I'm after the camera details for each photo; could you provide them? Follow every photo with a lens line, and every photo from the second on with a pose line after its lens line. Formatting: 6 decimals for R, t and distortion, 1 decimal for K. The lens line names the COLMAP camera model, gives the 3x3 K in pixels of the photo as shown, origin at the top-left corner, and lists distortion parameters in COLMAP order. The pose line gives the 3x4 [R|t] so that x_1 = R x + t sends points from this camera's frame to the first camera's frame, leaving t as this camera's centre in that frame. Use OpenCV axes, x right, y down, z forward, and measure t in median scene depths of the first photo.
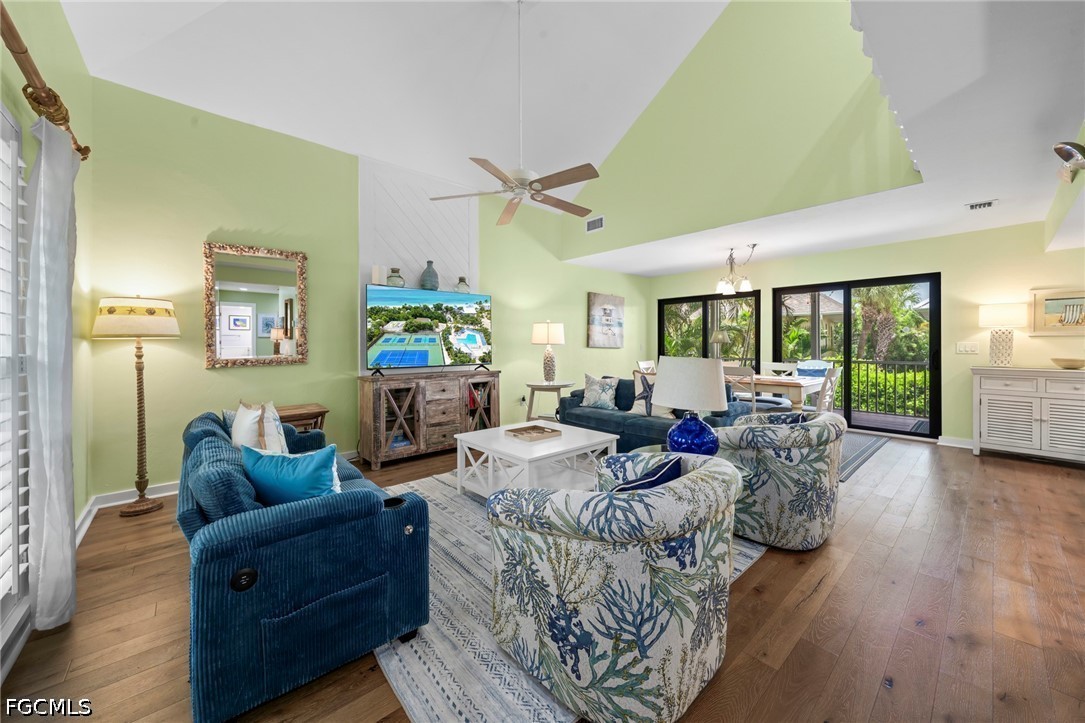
lens RADIAL K [[402.0, 0, 542.1], [0, 402.0, 348.5], [0, 0, 1]] dist [0.001242, -0.000046]
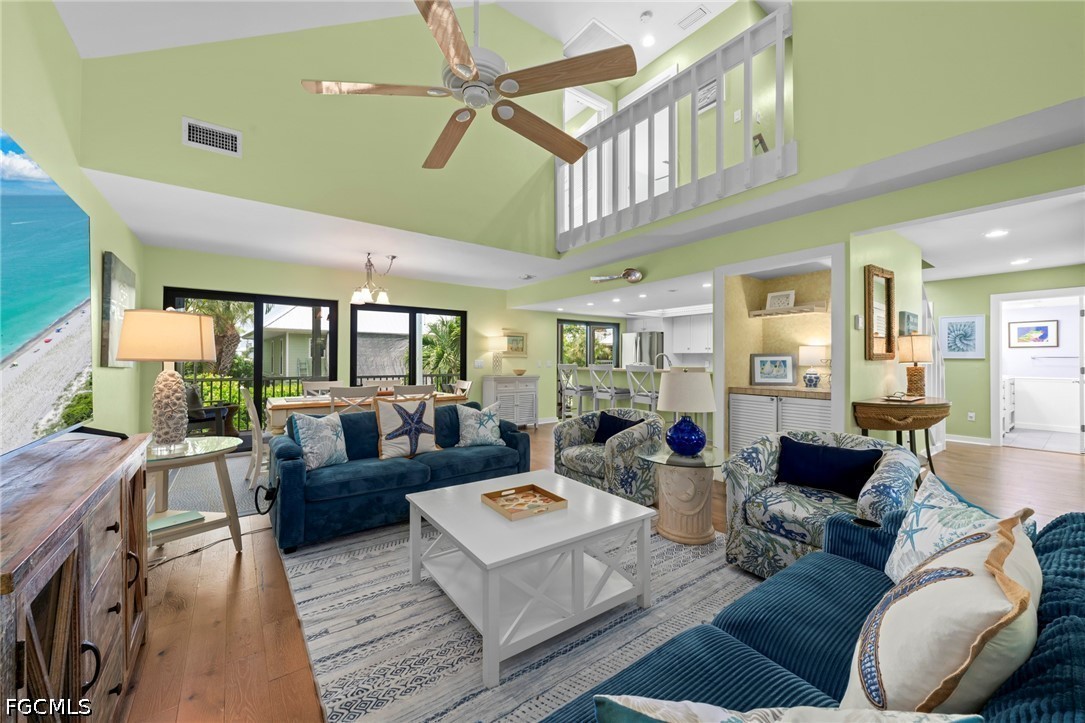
lens RADIAL K [[416.8, 0, 539.9], [0, 416.8, 359.4], [0, 0, 1]] dist [-0.000192, -0.000072]
pose [[0.085848, 0.005438, 0.996293, -0.501170], [0.006764, 0.999959, -0.006041, -0.008347], [-0.996285, 0.007257, 0.085808, 0.675896]]
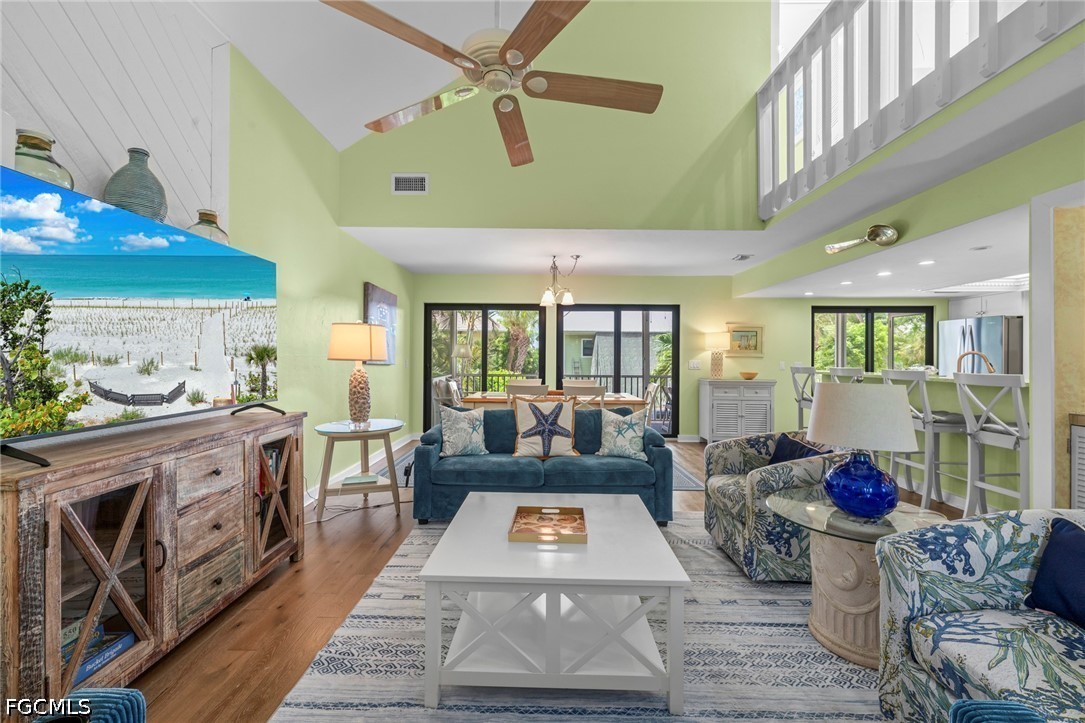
lens RADIAL K [[441.2, 0, 538.6], [0, 441.2, 357.8], [0, 0, 1]] dist [0.000742, 0.000166]
pose [[0.670483, 0.008627, 0.741875, -0.357123], [-0.001939, 0.999949, -0.009876, -0.010030], [-0.741923, 0.005183, 0.670466, 0.442587]]
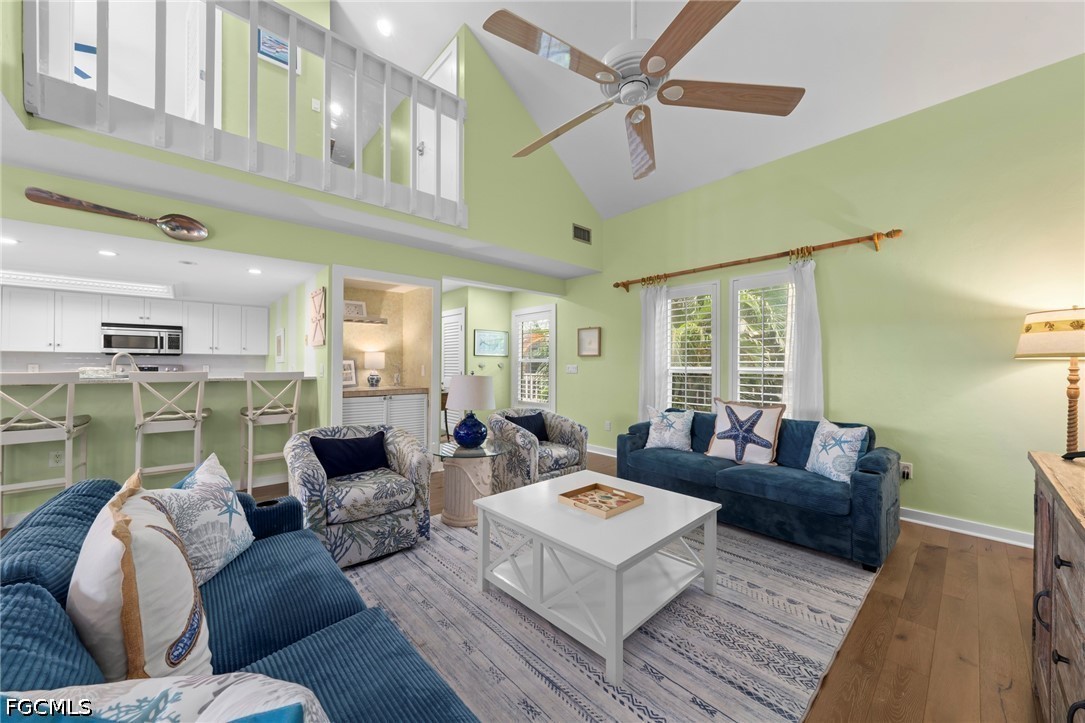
lens RADIAL K [[393.1, 0, 541.5], [0, 393.1, 362.1], [0, 0, 1]] dist [-0.000768, 0.000238]
pose [[-0.999915, 0.001553, -0.012957, 0.060735], [0.001527, 0.999997, 0.002014, -0.014467], [0.012960, 0.001994, -0.999914, 1.215038]]
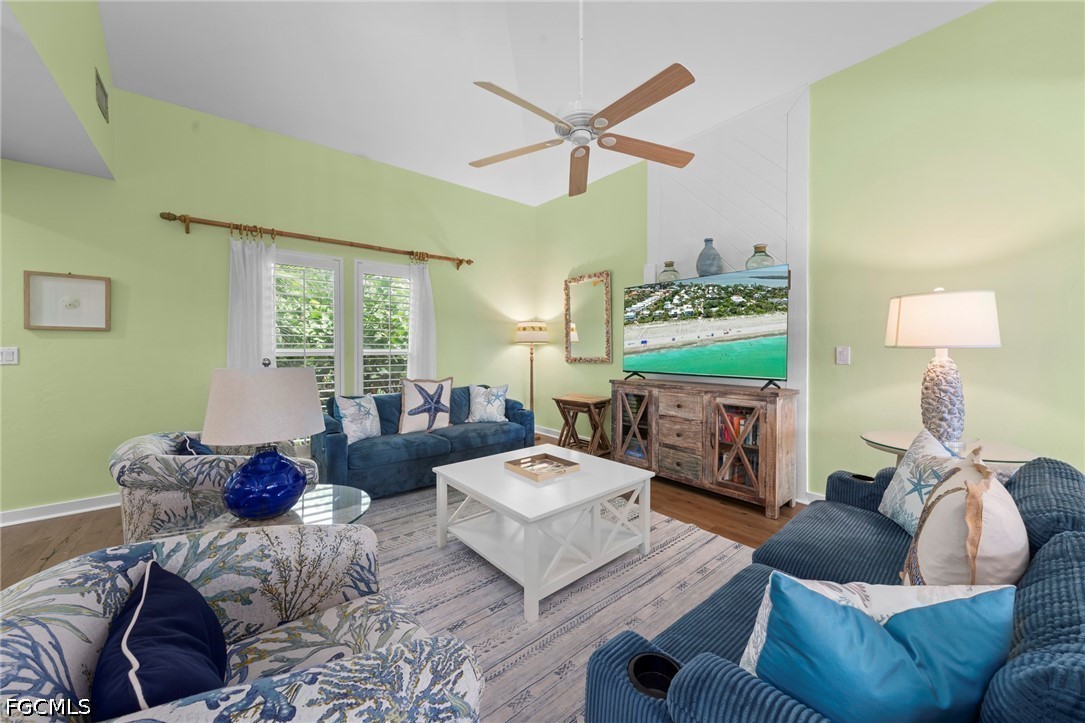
lens RADIAL K [[394.0, 0, 539.9], [0, 394.0, 351.5], [0, 0, 1]] dist [-0.001057, -0.000029]
pose [[-0.033656, 0.013586, -0.999341, 0.522567], [-0.007920, 0.999873, 0.013860, -0.010062], [0.999402, 0.008381, -0.033544, 0.747246]]
